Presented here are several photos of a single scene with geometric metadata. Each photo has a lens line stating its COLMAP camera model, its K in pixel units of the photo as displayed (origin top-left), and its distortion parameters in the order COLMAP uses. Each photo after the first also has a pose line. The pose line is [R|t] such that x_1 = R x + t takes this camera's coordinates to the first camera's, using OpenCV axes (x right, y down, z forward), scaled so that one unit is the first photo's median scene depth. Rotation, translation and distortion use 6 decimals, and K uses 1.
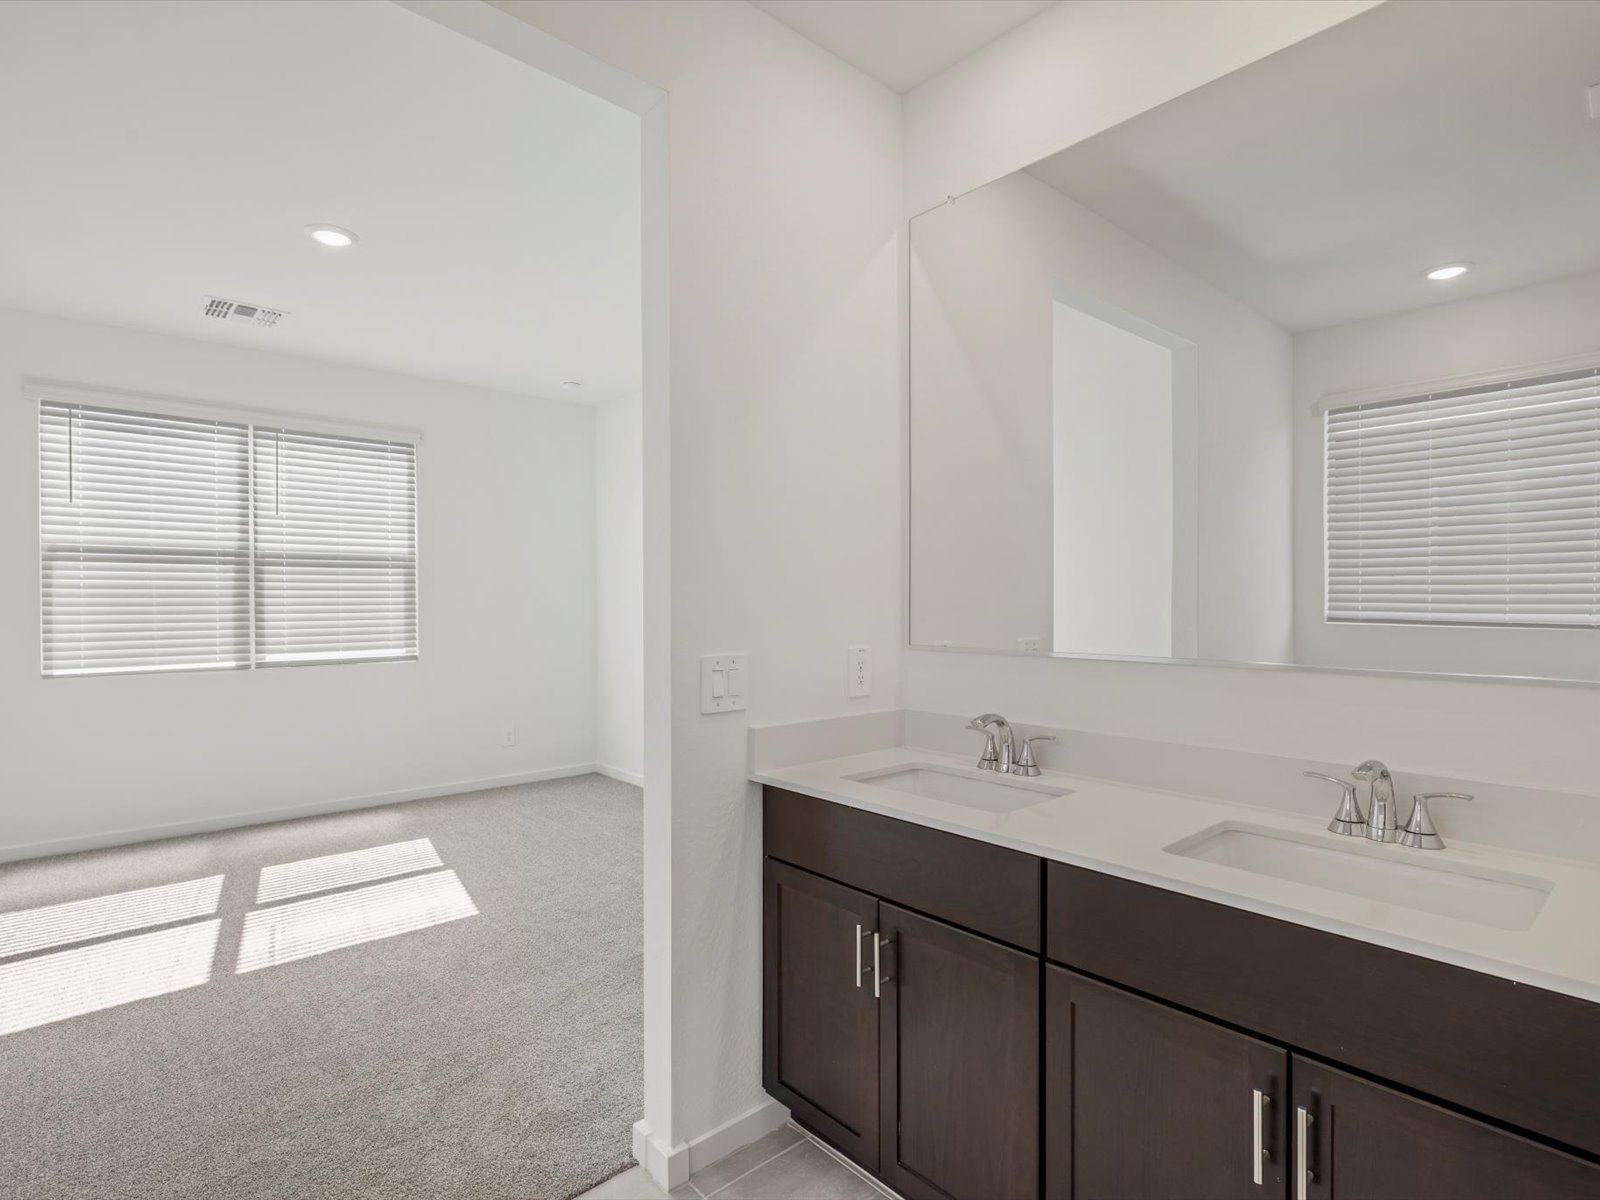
lens RADIAL K [[811.3, 0, 800.0], [0, 811.3, 600.0], [0, 0, 1]] dist [0.000708, 0.000266]
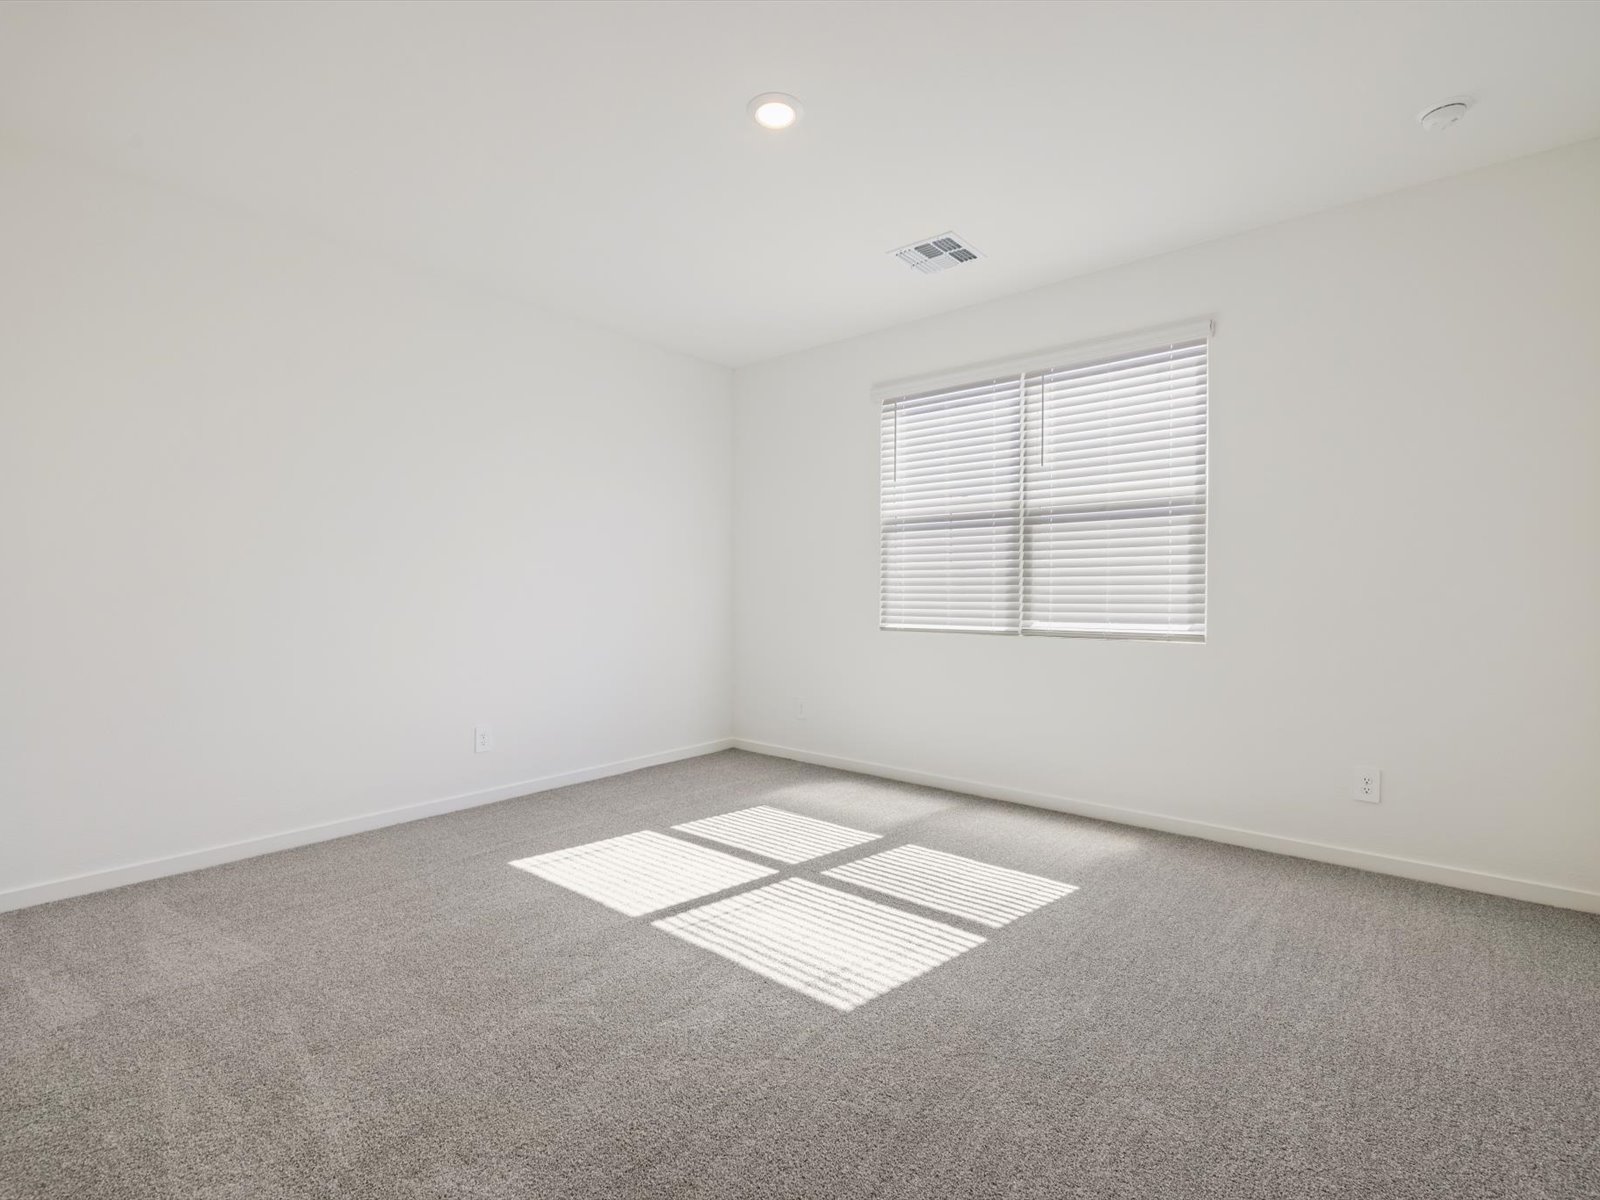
lens RADIAL K [[762.5, 0, 793.1], [0, 762.5, 591.2], [0, 0, 1]] dist [0.000306, 0.000241]
pose [[0.123705, 0.010387, -0.992265, 0.162692], [0.008713, 0.999895, 0.011553, 0.021414], [0.992281, -0.010075, 0.123602, 0.633774]]
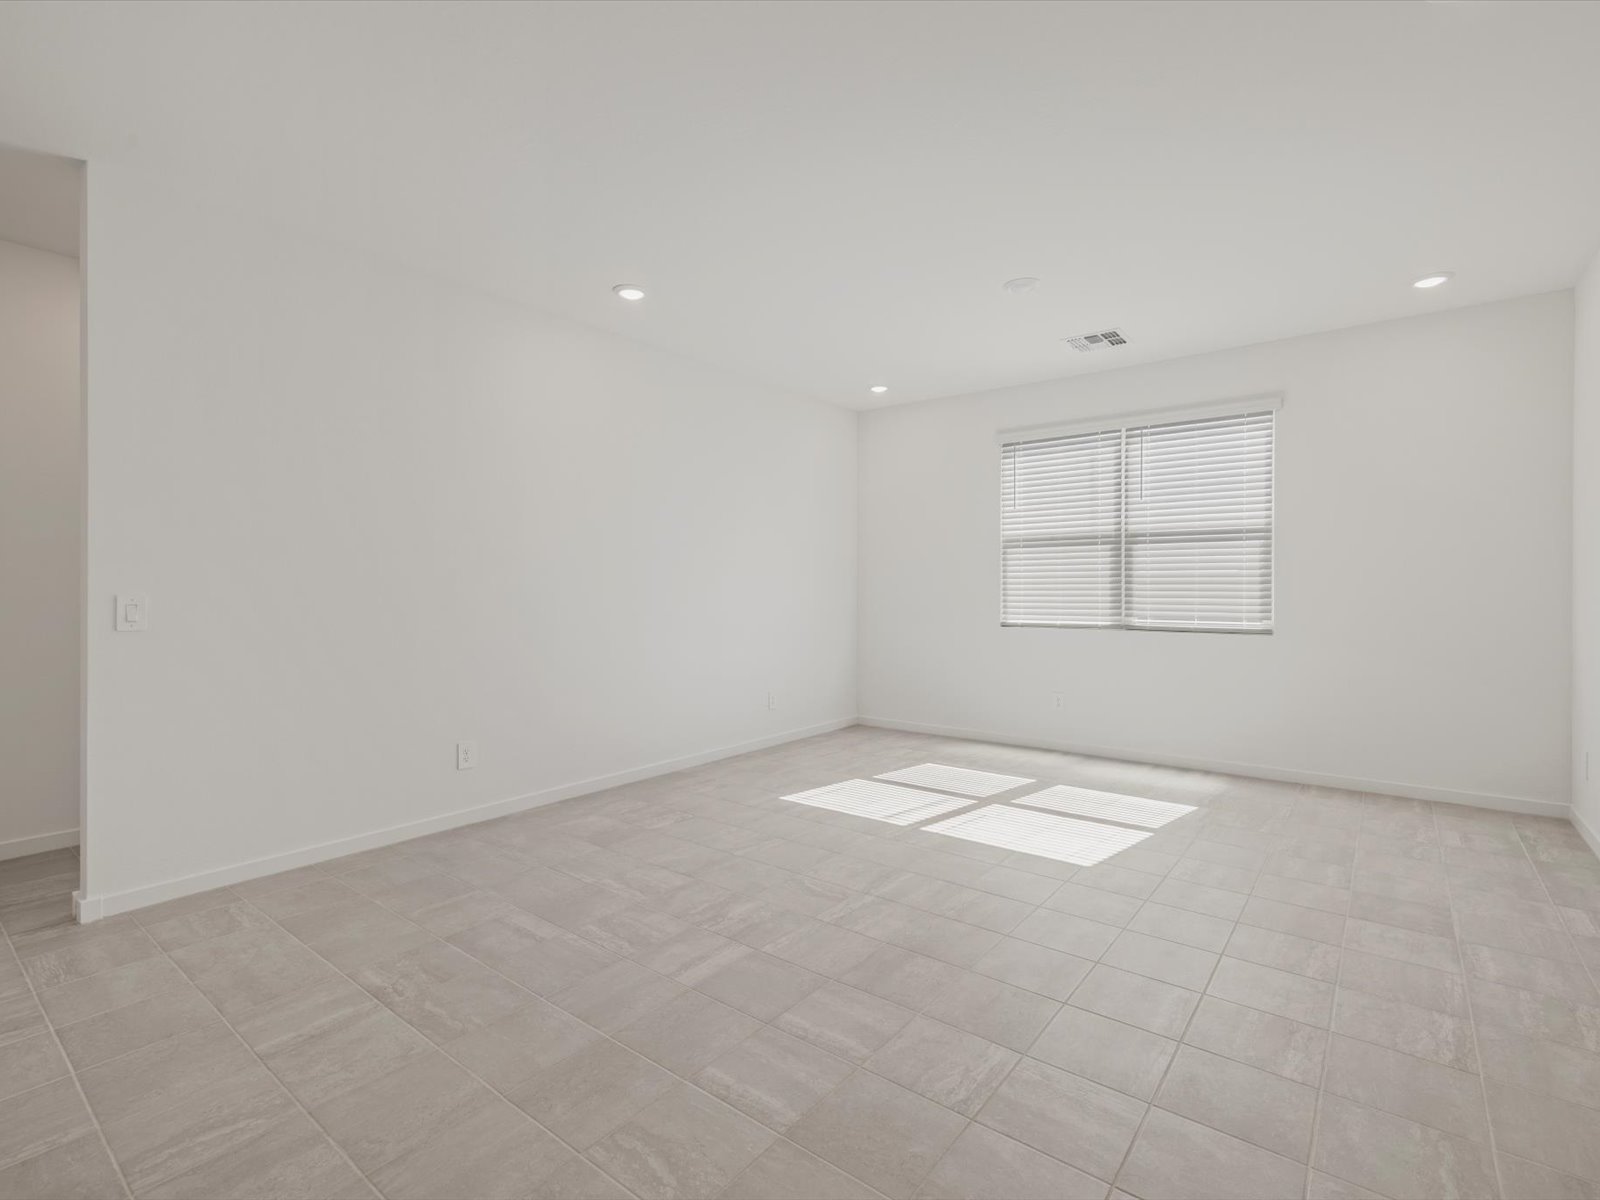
lens RADIAL K [[762.5, 0, 793.1], [0, 762.5, 591.2], [0, 0, 1]] dist [0.000306, 0.000241]
pose [[0.154386, 0.017358, -0.987858, 0.377723], [0.010975, 0.999754, 0.019282, -0.000036], [0.987950, -0.013818, 0.154158, 0.337033]]
